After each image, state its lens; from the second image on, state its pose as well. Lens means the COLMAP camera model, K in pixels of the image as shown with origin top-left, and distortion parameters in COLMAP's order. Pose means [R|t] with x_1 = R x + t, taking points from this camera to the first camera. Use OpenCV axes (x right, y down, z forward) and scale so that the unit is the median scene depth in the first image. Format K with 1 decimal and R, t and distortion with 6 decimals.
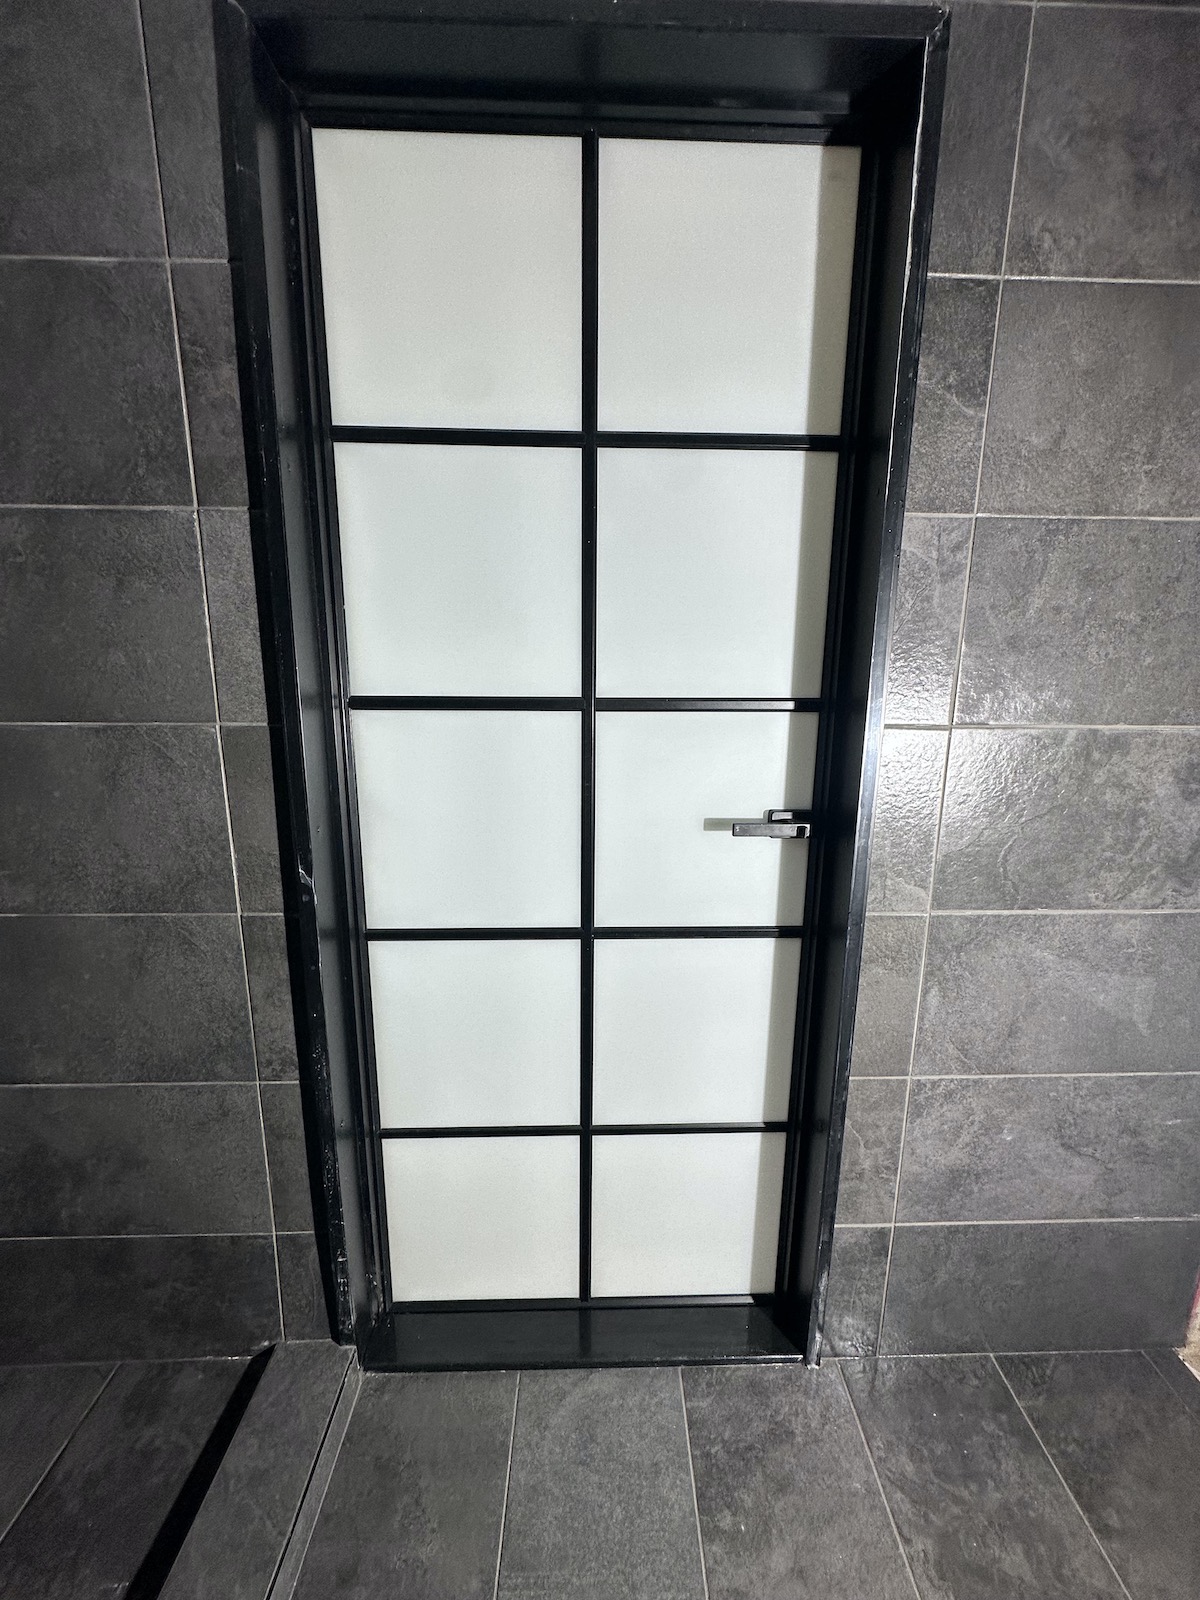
lens RADIAL K [[640.7, 0, 601.7], [0, 640.7, 799.7], [0, 0, 1]] dist [-0.005873, 0.001307]
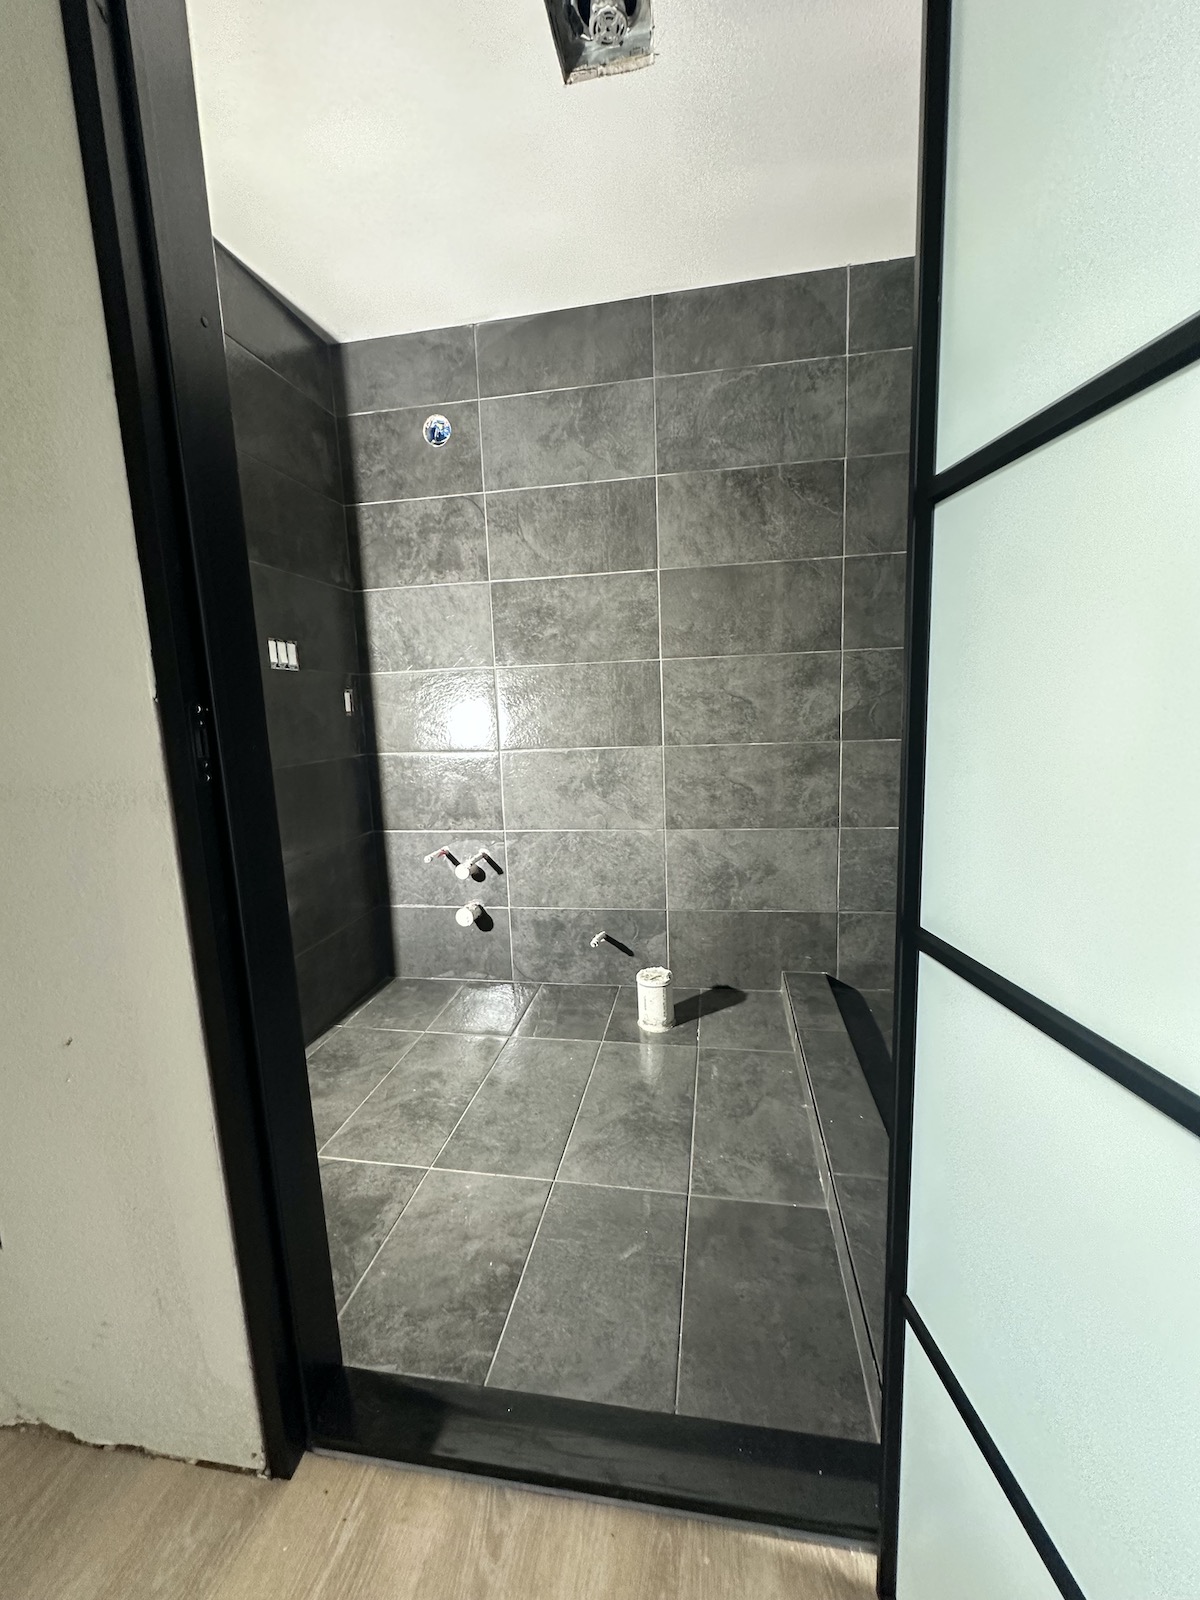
lens RADIAL K [[640.7, 0, 599.4], [0, 640.7, 801.4], [0, 0, 1]] dist [-0.005873, 0.001307]
pose [[-0.981637, 0.003221, 0.190732, -0.219788], [0.069892, 0.936403, 0.343895, -0.124701], [-0.177495, 0.350911, -0.919433, 1.700455]]
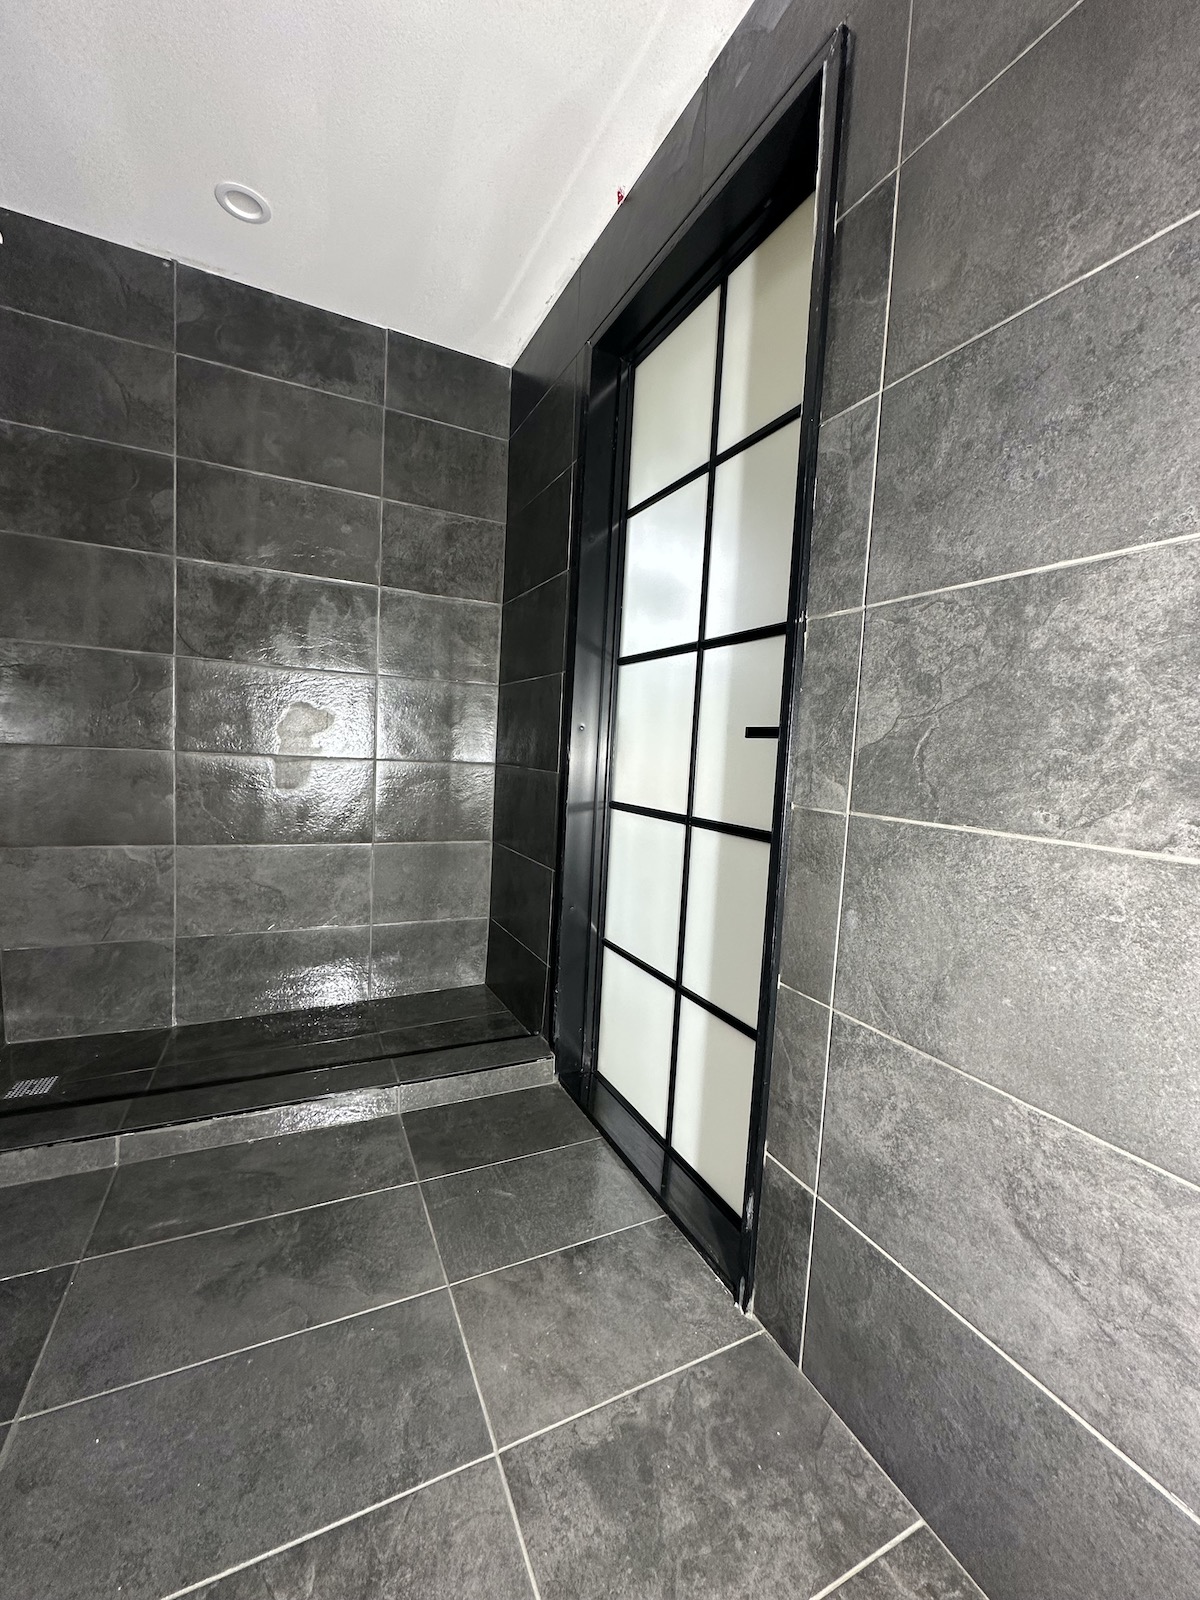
lens RADIAL K [[640.7, 0, 603.7], [0, 640.7, 801.9], [0, 0, 1]] dist [-0.005873, 0.001307]
pose [[0.430636, 0.087203, -0.898303, 1.191218], [-0.231551, 0.972681, -0.016579, 0.258265], [0.872317, 0.215143, 0.439064, 0.289134]]
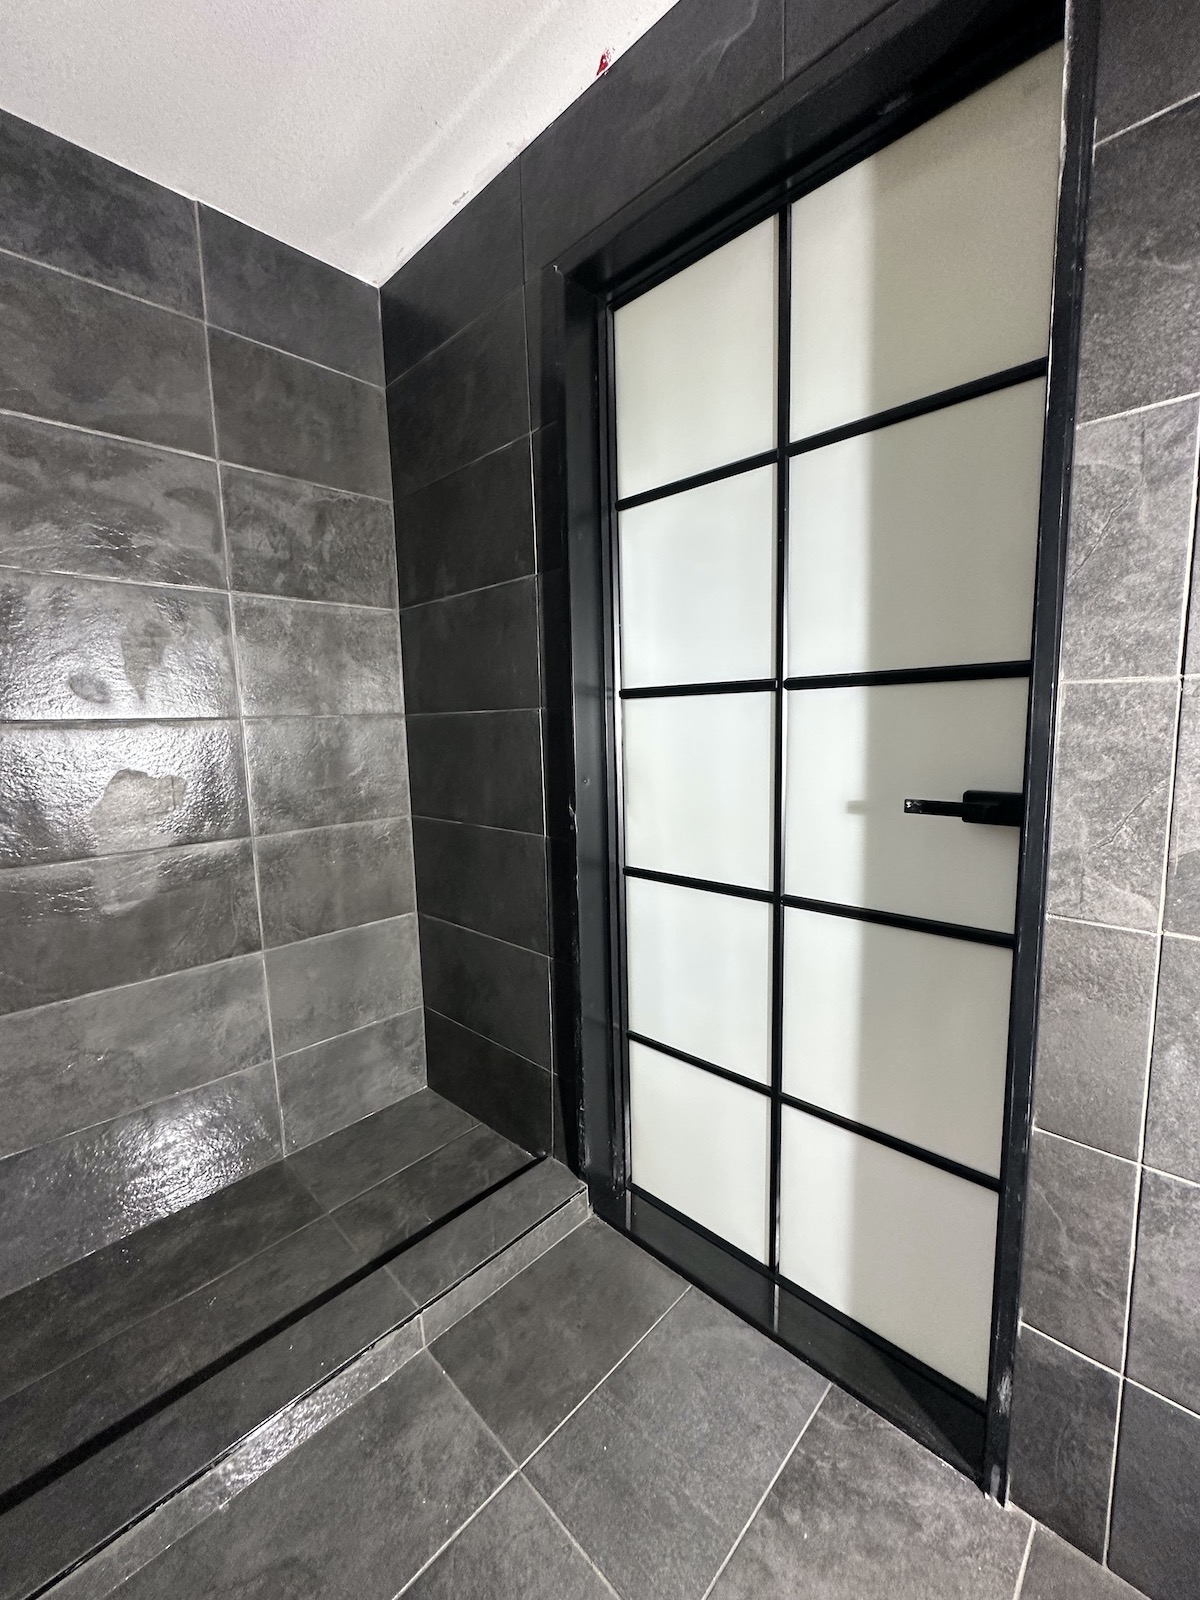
lens RADIAL K [[640.7, 0, 602.8], [0, 640.7, 801.1], [0, 0, 1]] dist [-0.005873, 0.001307]
pose [[0.707332, 0.062928, -0.704075, 0.568765], [-0.113452, 0.993224, -0.025205, 0.117522], [0.697718, 0.097707, 0.709678, 0.018345]]
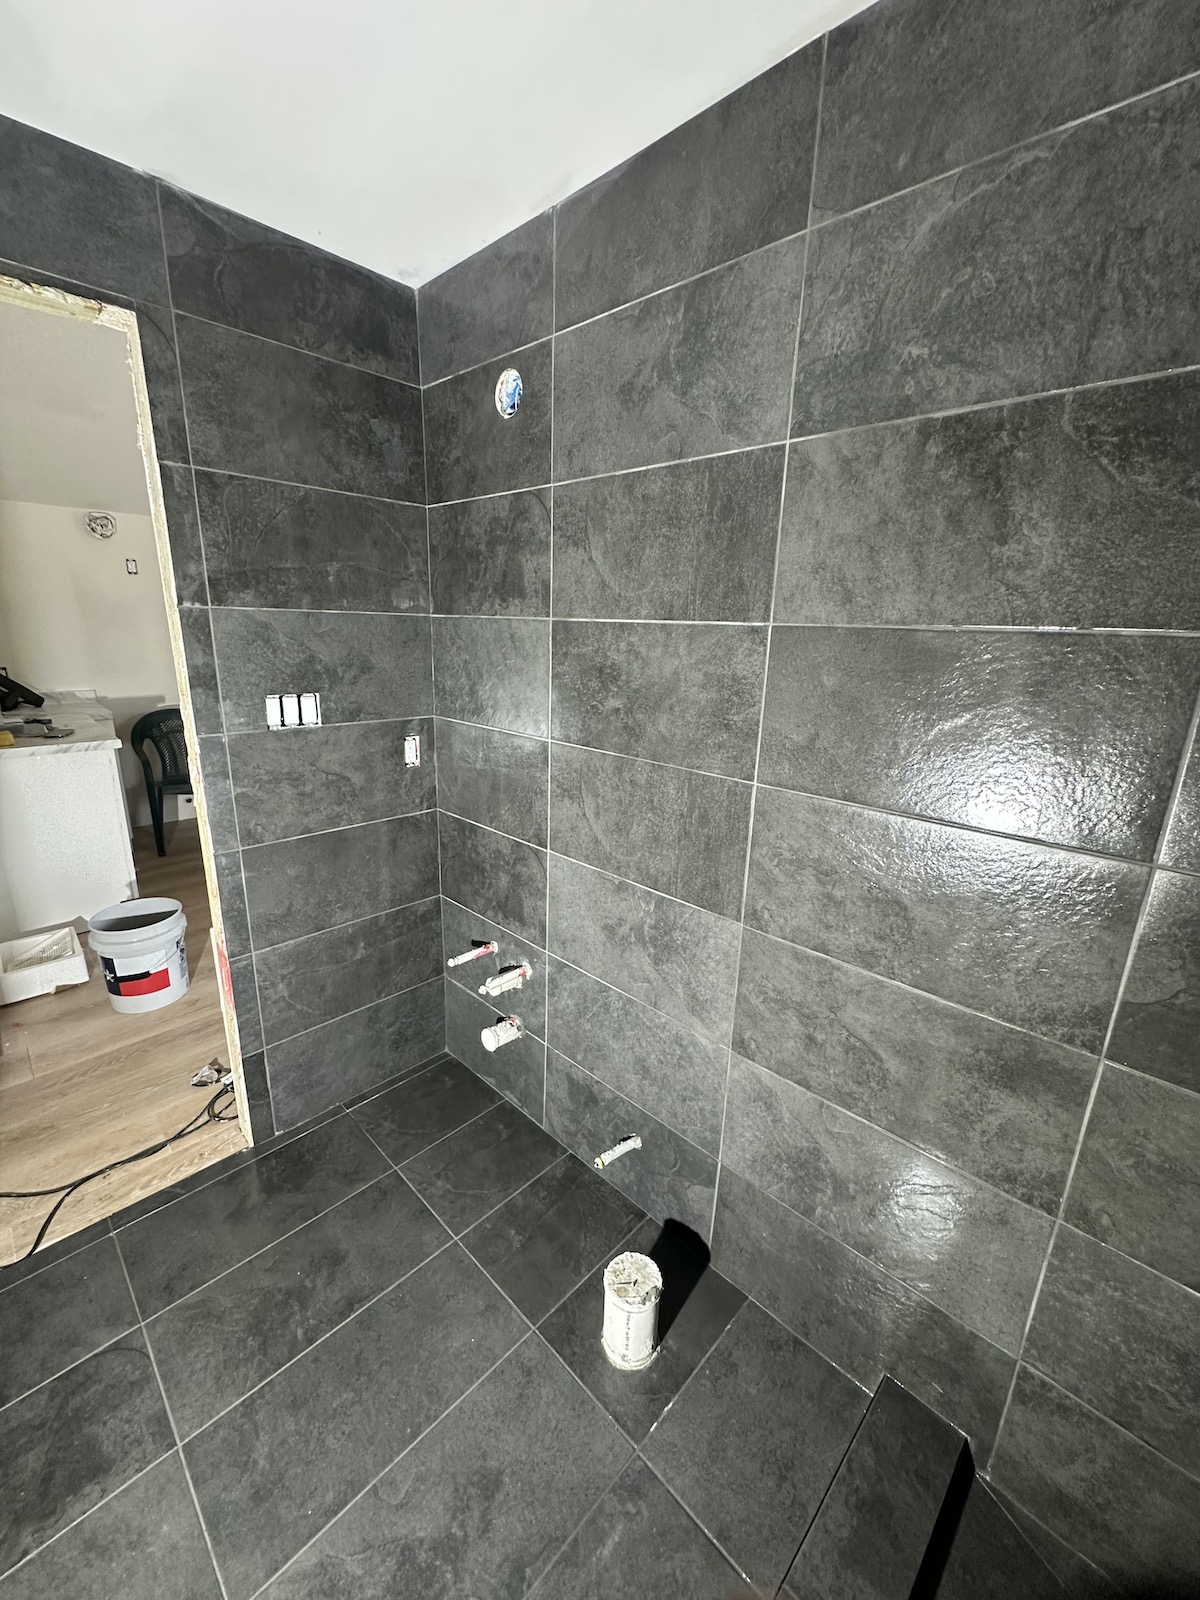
lens RADIAL K [[640.7, 0, 599.6], [0, 640.7, 801.5], [0, 0, 1]] dist [-0.005873, 0.001307]
pose [[-0.706202, -0.212108, 0.675492, -0.625114], [0.110680, 0.909267, 0.401227, -0.302261], [-0.699306, 0.358111, -0.618650, 0.491671]]
